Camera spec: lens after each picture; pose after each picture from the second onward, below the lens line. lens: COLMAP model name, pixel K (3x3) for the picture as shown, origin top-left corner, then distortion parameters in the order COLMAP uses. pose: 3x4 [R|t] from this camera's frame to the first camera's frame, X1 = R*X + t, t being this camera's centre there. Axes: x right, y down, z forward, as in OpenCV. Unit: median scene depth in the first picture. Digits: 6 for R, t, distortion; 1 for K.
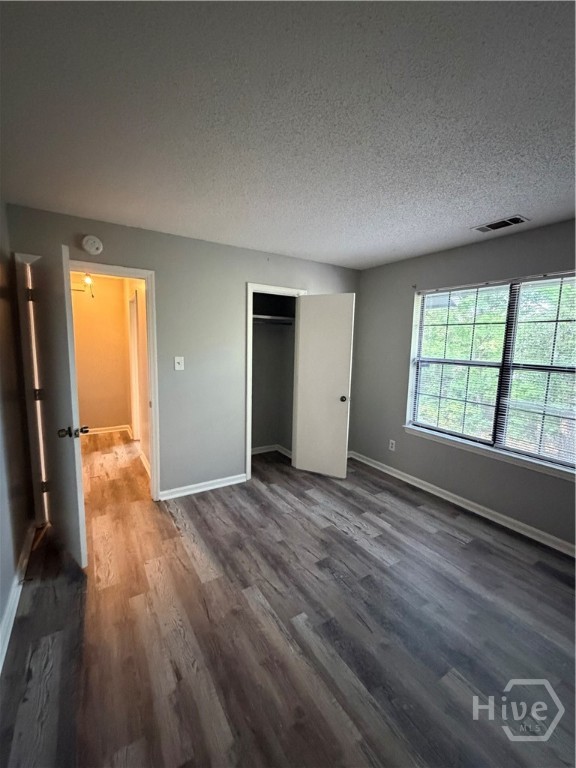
lens RADIAL K [[320.3, 0, 288.0], [0, 320.3, 384.0], [0, 0, 1]] dist [-0.001728, -0.000461]
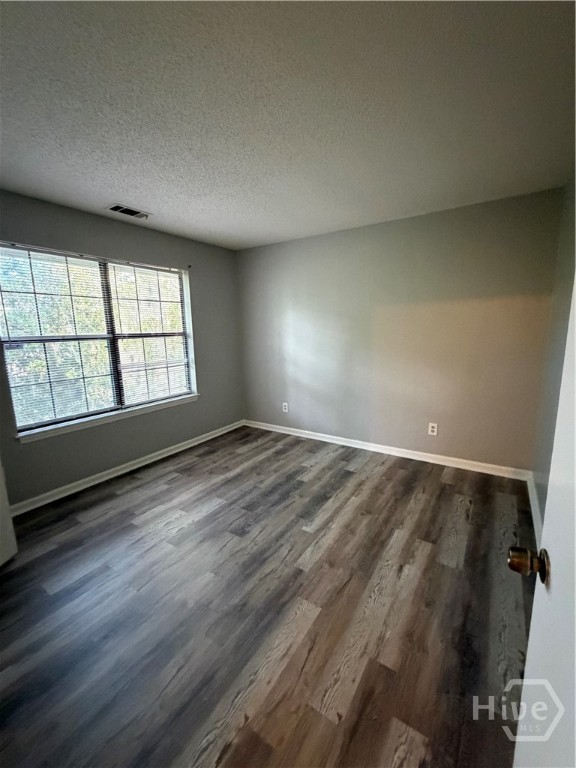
lens RADIAL K [[320.3, 0, 288.0], [0, 320.3, 384.0], [0, 0, 1]] dist [-0.001728, -0.000461]
pose [[-0.413044, -0.173306, 0.894069, -0.781974], [0.126714, 0.961241, 0.244866, -0.120631], [-0.901853, 0.214431, -0.375074, 1.146582]]
